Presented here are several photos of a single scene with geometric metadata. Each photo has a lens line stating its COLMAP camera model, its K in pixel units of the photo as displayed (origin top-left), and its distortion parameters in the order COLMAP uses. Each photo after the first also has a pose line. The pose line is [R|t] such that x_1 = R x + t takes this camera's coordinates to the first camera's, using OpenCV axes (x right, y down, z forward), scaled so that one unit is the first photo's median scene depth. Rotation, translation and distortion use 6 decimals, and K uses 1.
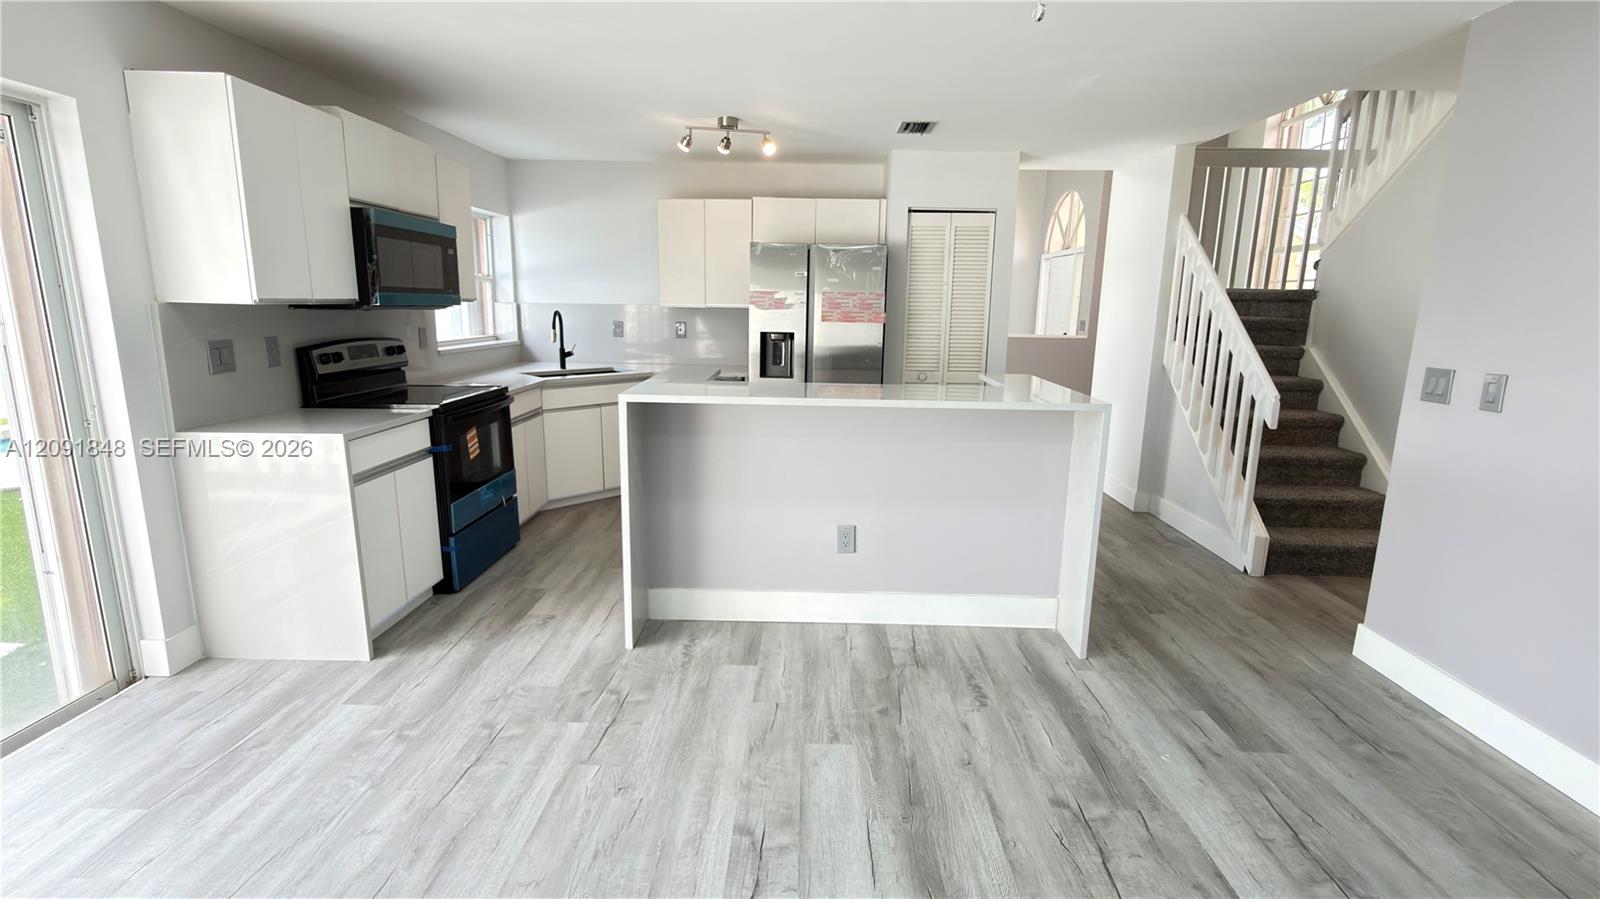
lens RADIAL K [[738.0, 0, 799.8], [0, 738.0, 452.8], [0, 0, 1]] dist [0.001417, -0.000569]
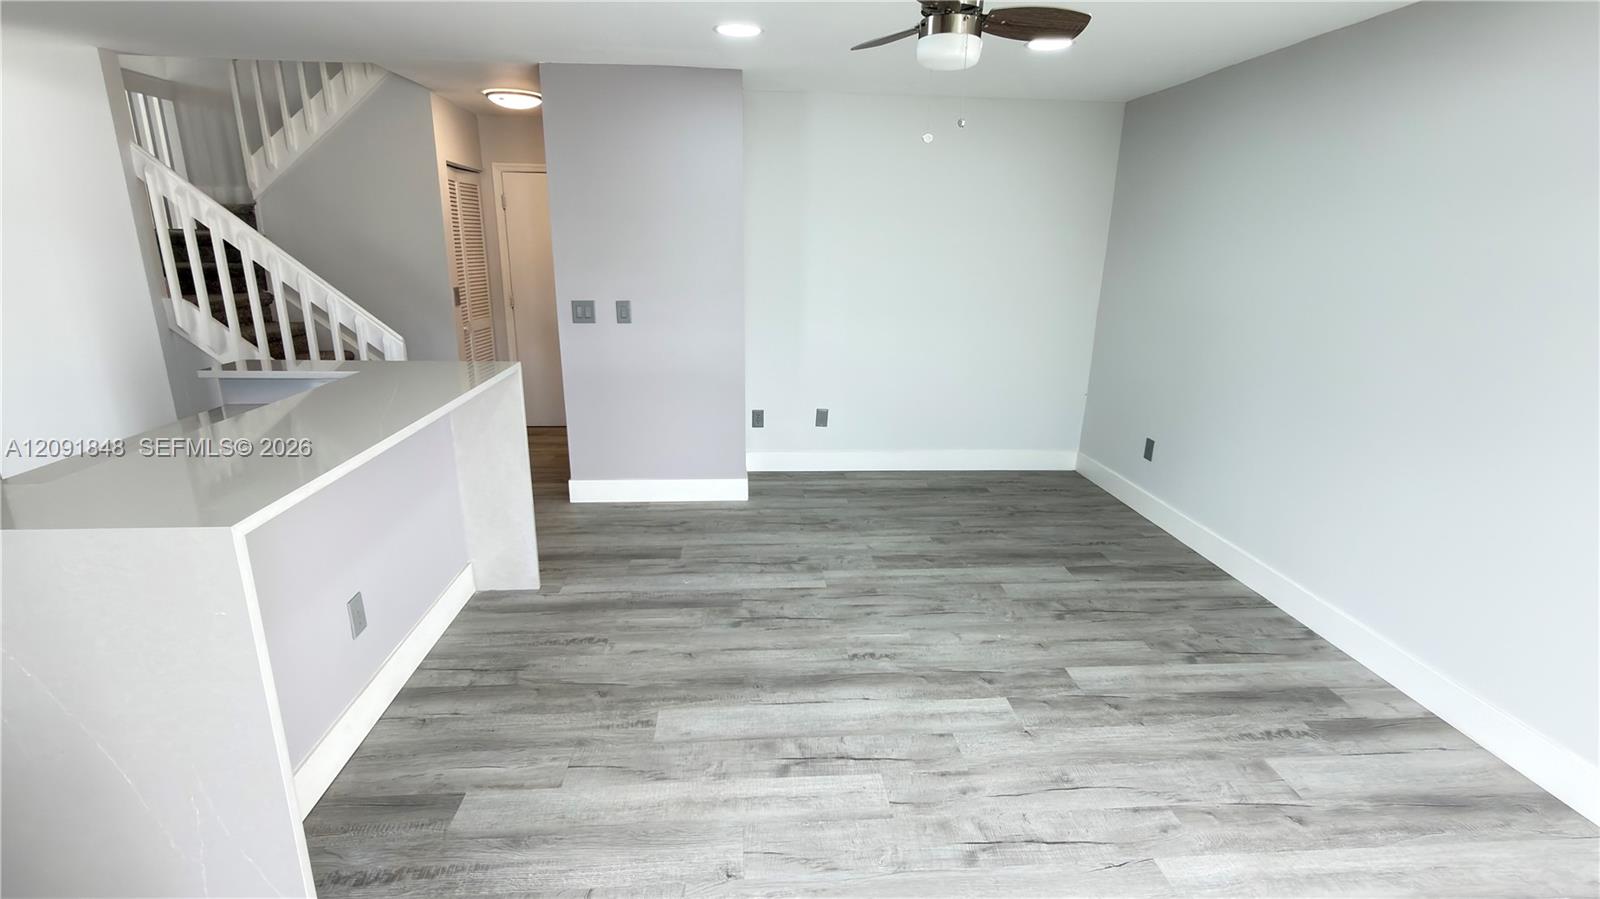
lens RADIAL K [[738.0, 0, 798.4], [0, 738.0, 453.7], [0, 0, 1]] dist [0.001417, -0.000569]
pose [[-0.092000, -0.295787, 0.950813, -0.615132], [0.187050, 0.932731, 0.308261, -0.172008], [-0.978033, 0.206210, -0.030484, 0.559016]]
